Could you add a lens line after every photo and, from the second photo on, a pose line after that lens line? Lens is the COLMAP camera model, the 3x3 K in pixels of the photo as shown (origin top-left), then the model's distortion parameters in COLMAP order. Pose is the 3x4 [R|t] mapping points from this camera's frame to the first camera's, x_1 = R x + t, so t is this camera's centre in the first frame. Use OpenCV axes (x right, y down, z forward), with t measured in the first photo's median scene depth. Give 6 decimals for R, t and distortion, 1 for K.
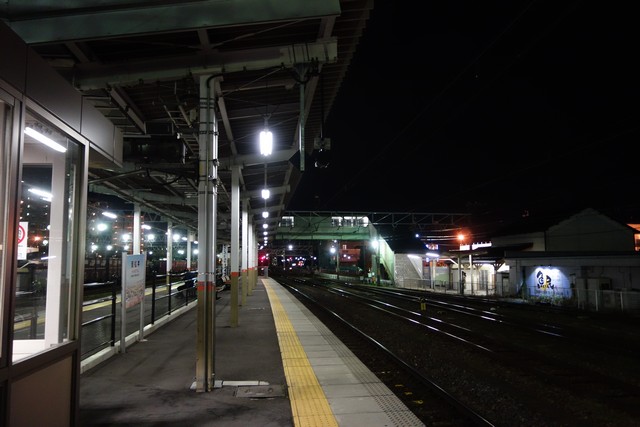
lens RADIAL K [[510.1, 0, 320.0], [0, 510.1, 213.5], [0, 0, 1]] dist [0.005669, 0.000267]
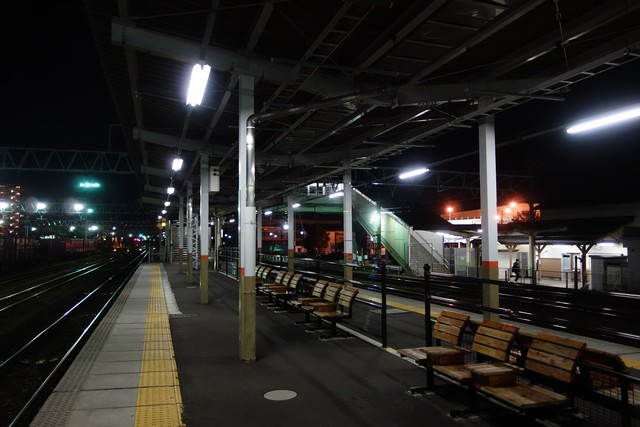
lens RADIAL K [[491.9, 0, 320.0], [0, 491.9, 213.5], [0, 0, 1]] dist [-0.001280, -0.002447]
pose [[0.975083, 0.013984, 0.221397, -0.120238], [-0.022719, 0.999059, 0.036954, 0.025956], [-0.220672, -0.041063, 0.974483, 0.280280]]
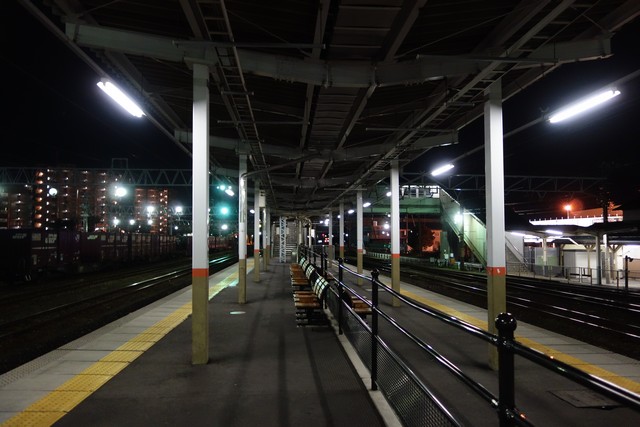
lens RADIAL K [[497.2, 0, 320.0], [0, 497.2, 213.5], [0, 0, 1]] dist [-0.002362, -0.005327]
pose [[0.999507, 0.005761, -0.030855, -0.077131], [-0.004371, 0.998981, 0.044930, 0.016492], [0.031082, -0.044773, 0.998514, 0.192880]]
